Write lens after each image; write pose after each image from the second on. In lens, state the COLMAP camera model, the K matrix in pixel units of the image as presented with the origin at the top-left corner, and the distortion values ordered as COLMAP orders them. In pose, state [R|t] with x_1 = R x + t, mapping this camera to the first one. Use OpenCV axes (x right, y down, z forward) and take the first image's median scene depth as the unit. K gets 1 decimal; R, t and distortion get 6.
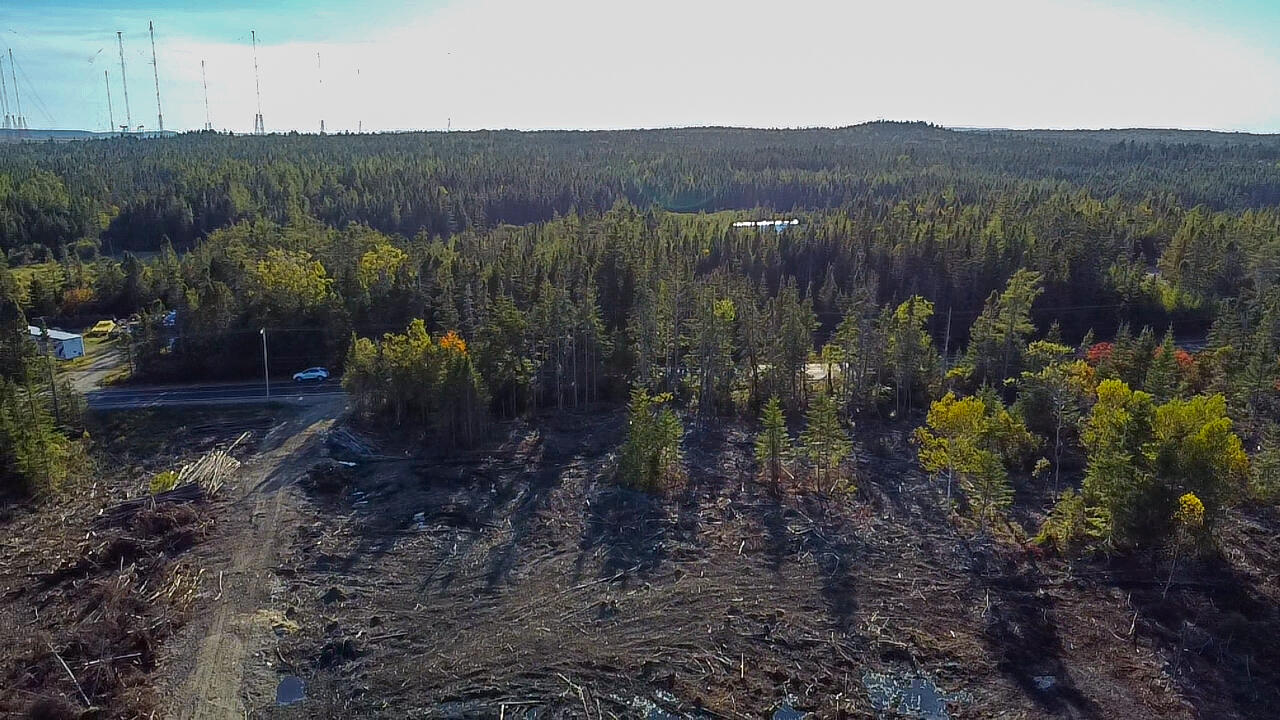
lens RADIAL K [[926.6, 0, 637.9], [0, 926.6, 357.4], [0, 0, 1]] dist [-0.028186, -0.008446]
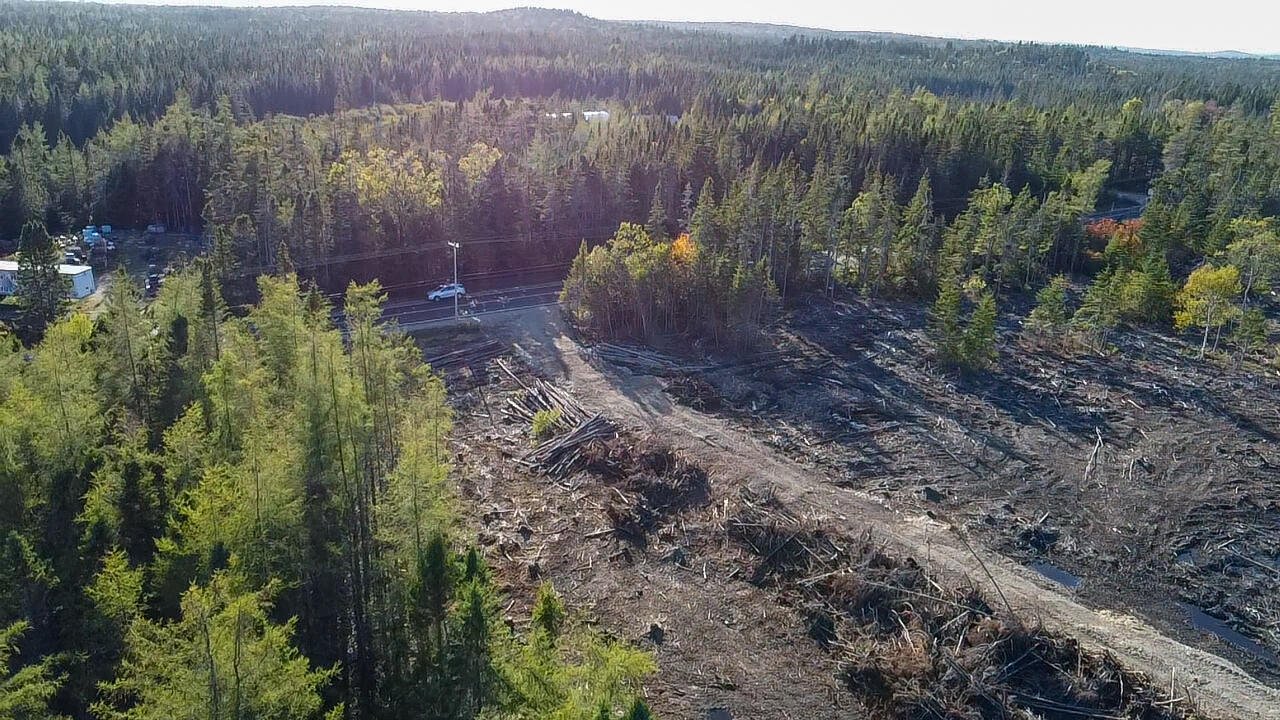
lens RADIAL K [[926.6, 0, 639.9], [0, 926.6, 363.3], [0, 0, 1]] dist [-0.028186, -0.008446]
pose [[0.916995, -0.105036, 0.384821, -0.861915], [0.057527, 0.989447, 0.132985, -0.036472], [-0.394728, -0.099809, 0.913361, 0.173603]]
